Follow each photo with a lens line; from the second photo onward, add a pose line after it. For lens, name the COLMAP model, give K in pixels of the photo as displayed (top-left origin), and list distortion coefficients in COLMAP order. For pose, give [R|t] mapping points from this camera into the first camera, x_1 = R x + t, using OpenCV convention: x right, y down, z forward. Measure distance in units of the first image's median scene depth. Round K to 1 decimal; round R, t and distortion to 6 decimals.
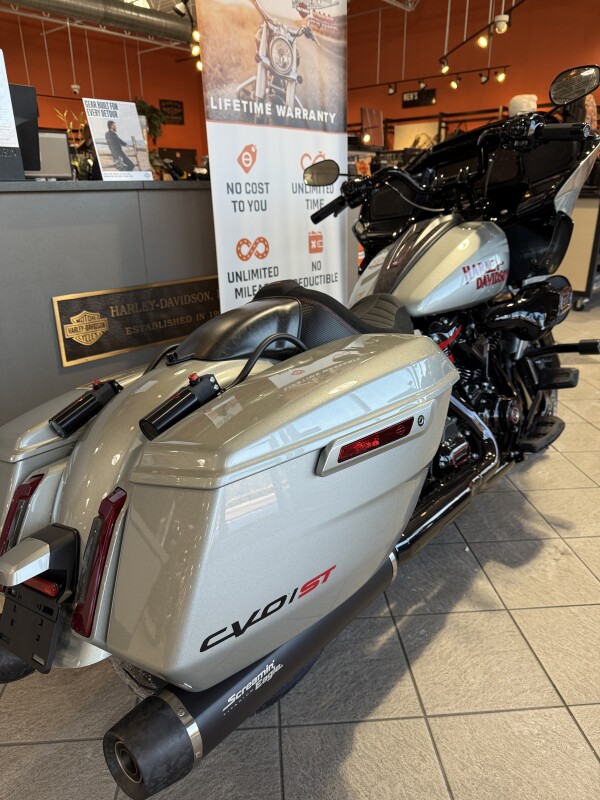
lens RADIAL K [[555.6, 0, 309.9], [0, 555.6, 403.1], [0, 0, 1]] dist [0.005216, -0.002384]
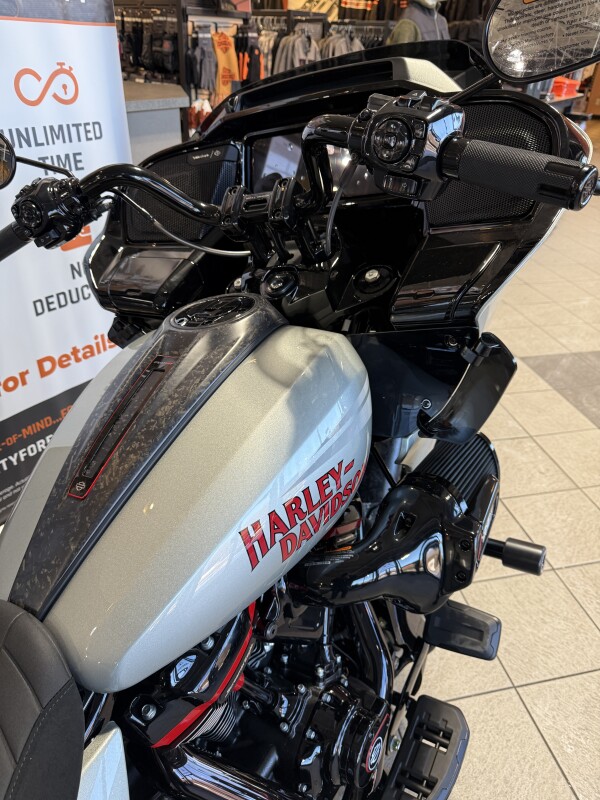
lens RADIAL K [[557.9, 0, 300.0], [0, 557.9, 400.0], [0, 0, 1]] dist [-0.003940, -0.002485]
pose [[0.988358, -0.036654, 0.147667, 0.157090], [0.005653, 0.978723, 0.205107, -0.246729], [-0.152043, -0.201884, 0.967536, 0.387447]]
